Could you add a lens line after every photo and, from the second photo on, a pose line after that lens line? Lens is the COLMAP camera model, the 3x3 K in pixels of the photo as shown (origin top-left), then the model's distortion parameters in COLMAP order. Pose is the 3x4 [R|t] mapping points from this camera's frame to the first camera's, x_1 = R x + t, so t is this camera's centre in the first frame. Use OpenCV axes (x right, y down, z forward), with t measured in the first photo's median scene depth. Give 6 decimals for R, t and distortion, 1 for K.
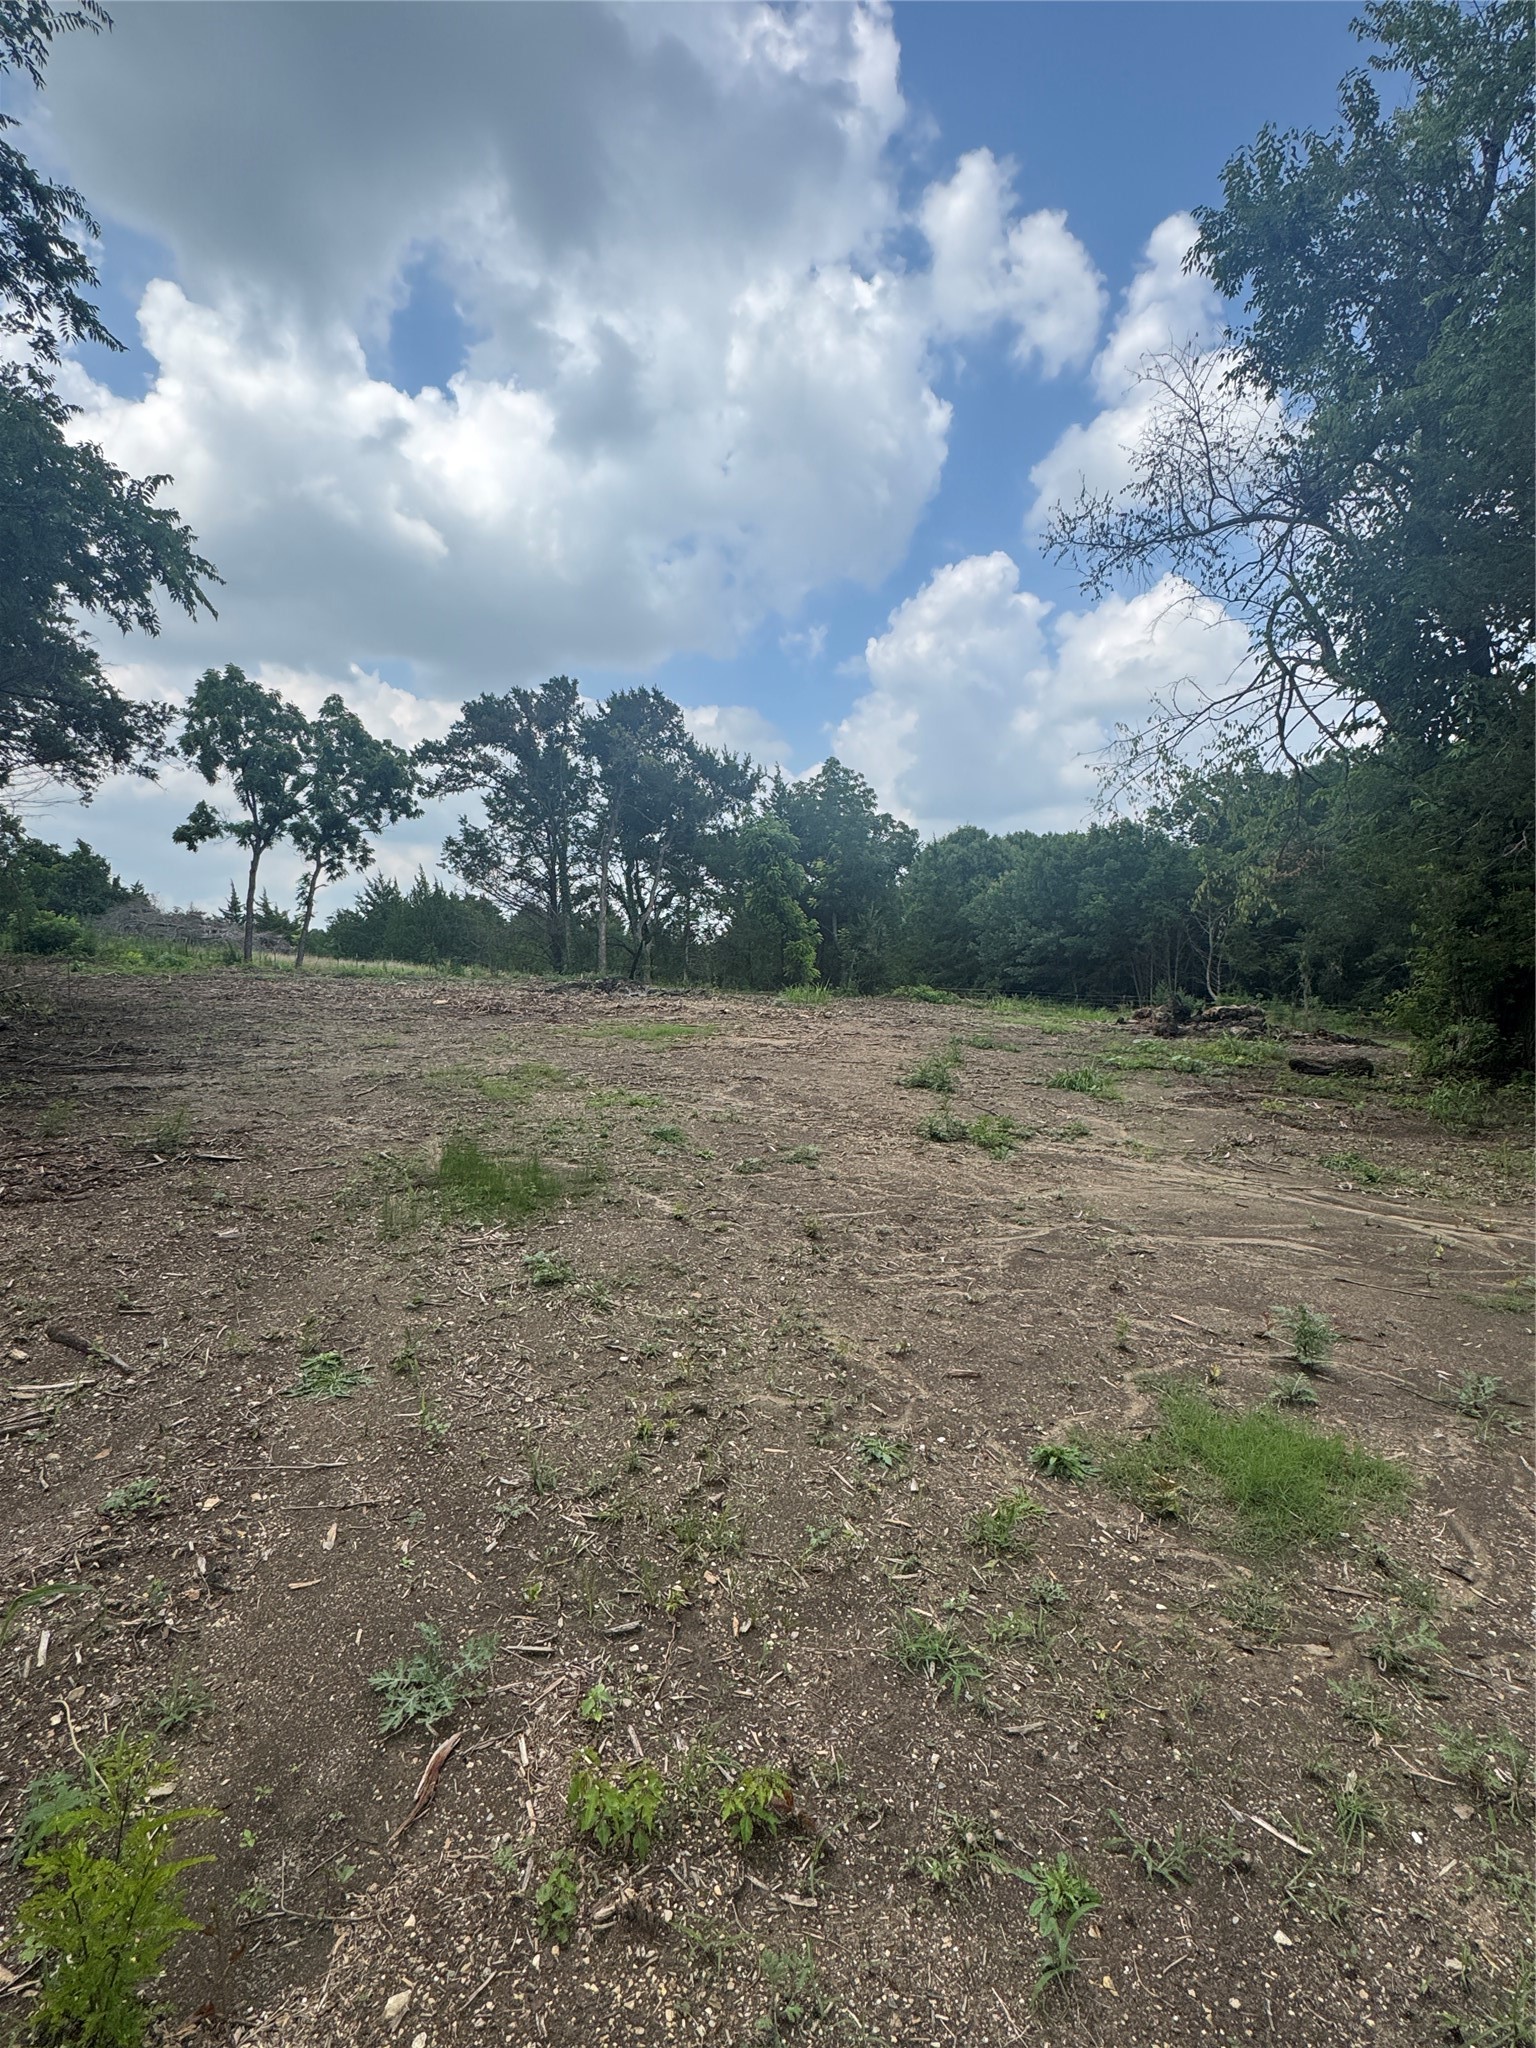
lens RADIAL K [[1009.6, 0, 770.5], [0, 1009.6, 1023.3], [0, 0, 1]] dist [0.004420, 0.000282]
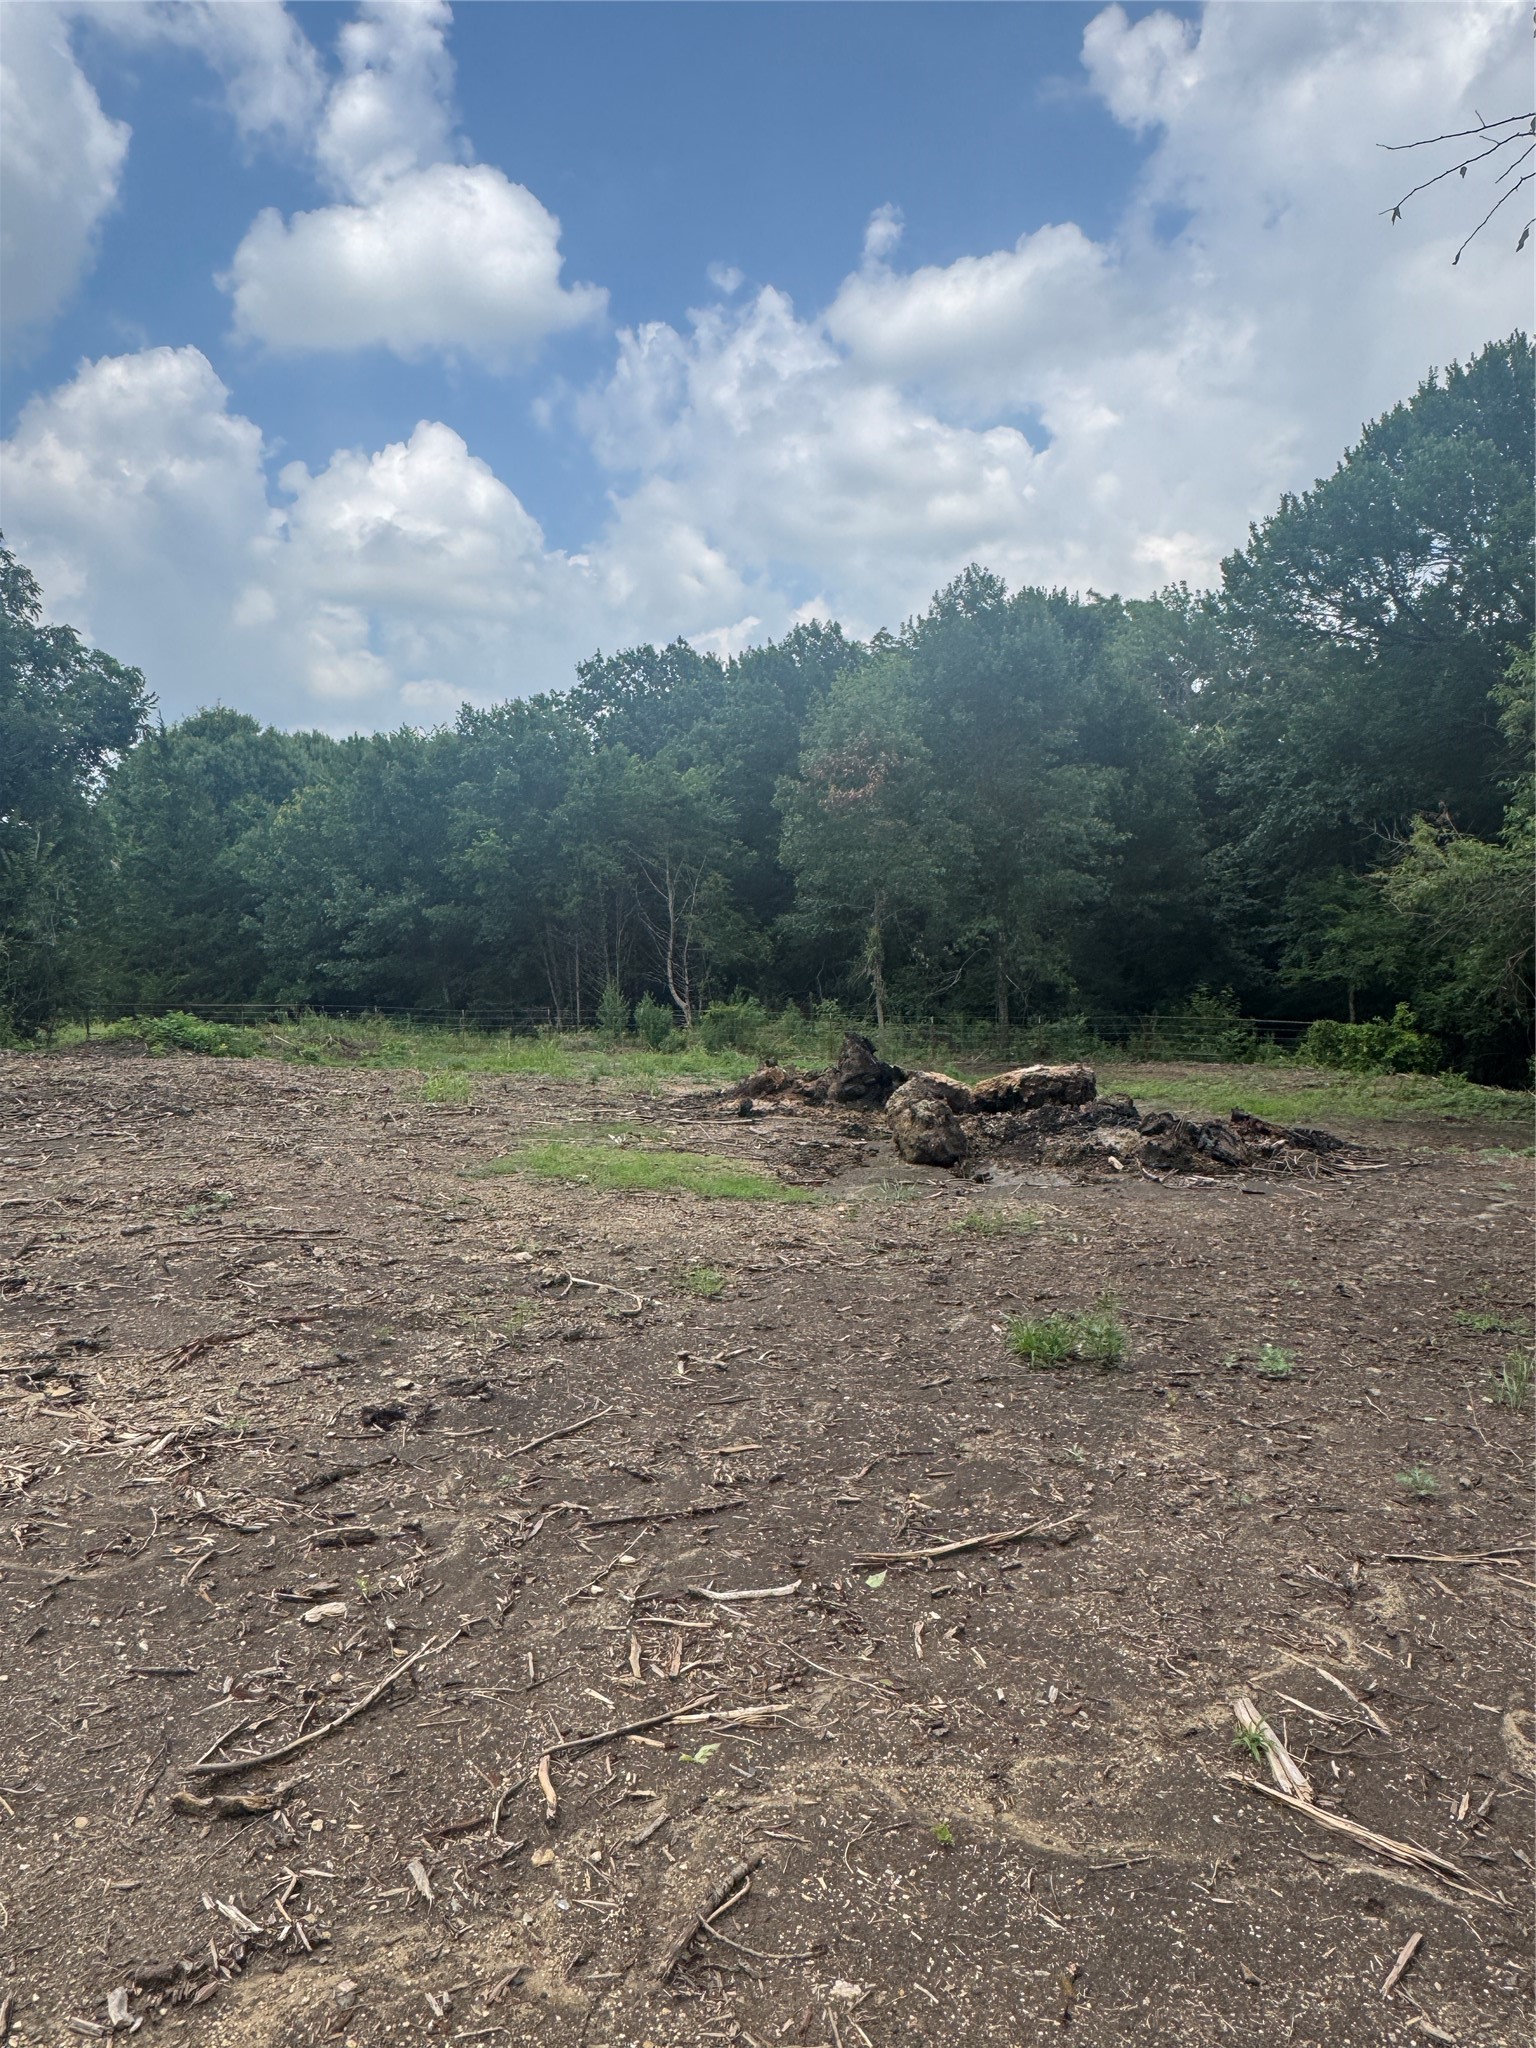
lens RADIAL K [[1388.7, 0, 773.7], [0, 1388.7, 1021.2], [0, 0, 1]] dist [-0.005843, 0.000163]
pose [[0.831725, -0.047964, 0.553113, 0.022856], [0.050049, 0.998682, 0.011342, -0.020193], [-0.552928, 0.018249, 0.833029, 0.250513]]
